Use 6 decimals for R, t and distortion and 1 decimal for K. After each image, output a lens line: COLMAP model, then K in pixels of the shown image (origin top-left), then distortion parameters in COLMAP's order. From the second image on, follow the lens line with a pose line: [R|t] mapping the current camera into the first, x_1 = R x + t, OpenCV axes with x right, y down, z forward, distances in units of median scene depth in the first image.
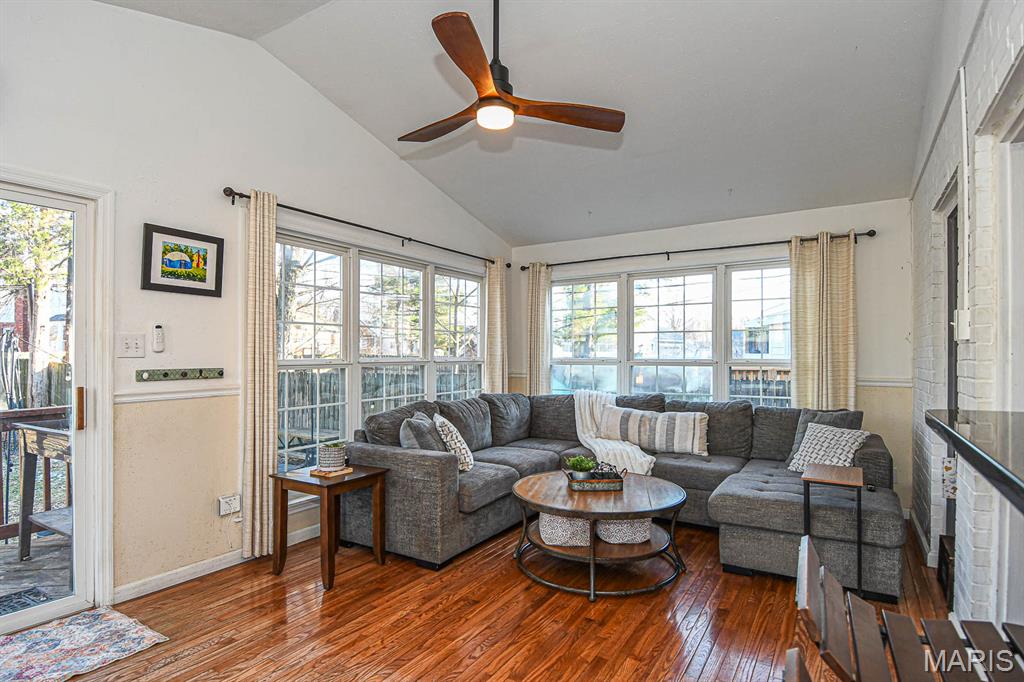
lens RADIAL K [[547.6, 0, 482.0], [0, 547.6, 349.2], [0, 0, 1]] dist [0.034013, -0.037397]
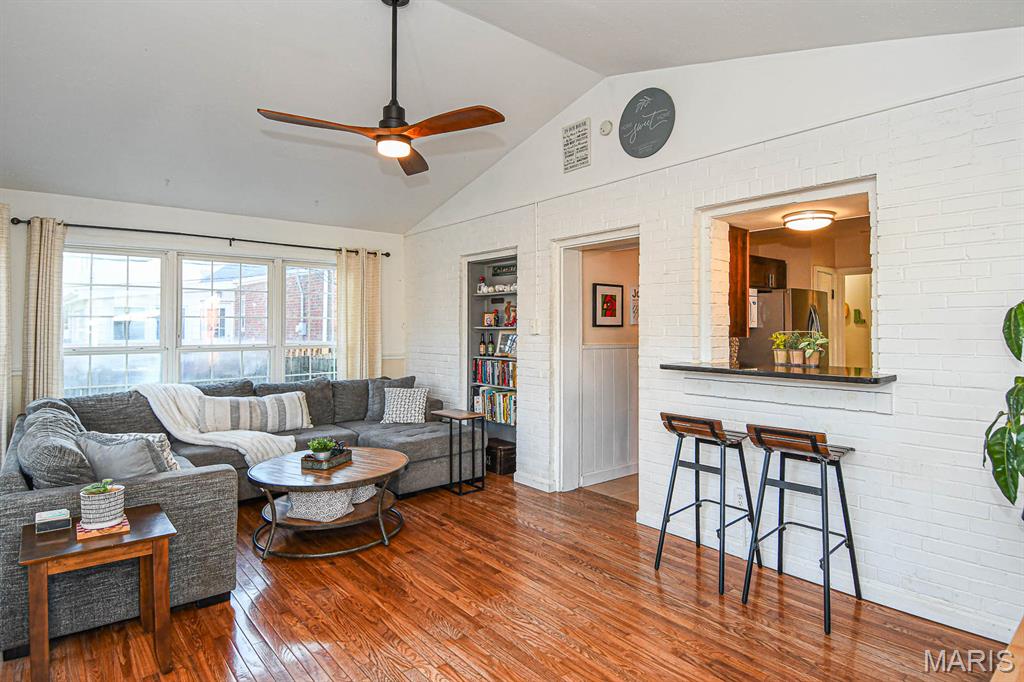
lens RADIAL K [[547.6, 0, 535.6], [0, 547.6, 330.9], [0, 0, 1]] dist [0.034013, -0.037397]
pose [[0.295307, -0.005246, 0.955388, -0.544188], [-0.006904, 0.999947, 0.007625, -0.022765], [-0.955378, -0.008847, 0.295255, 0.196366]]
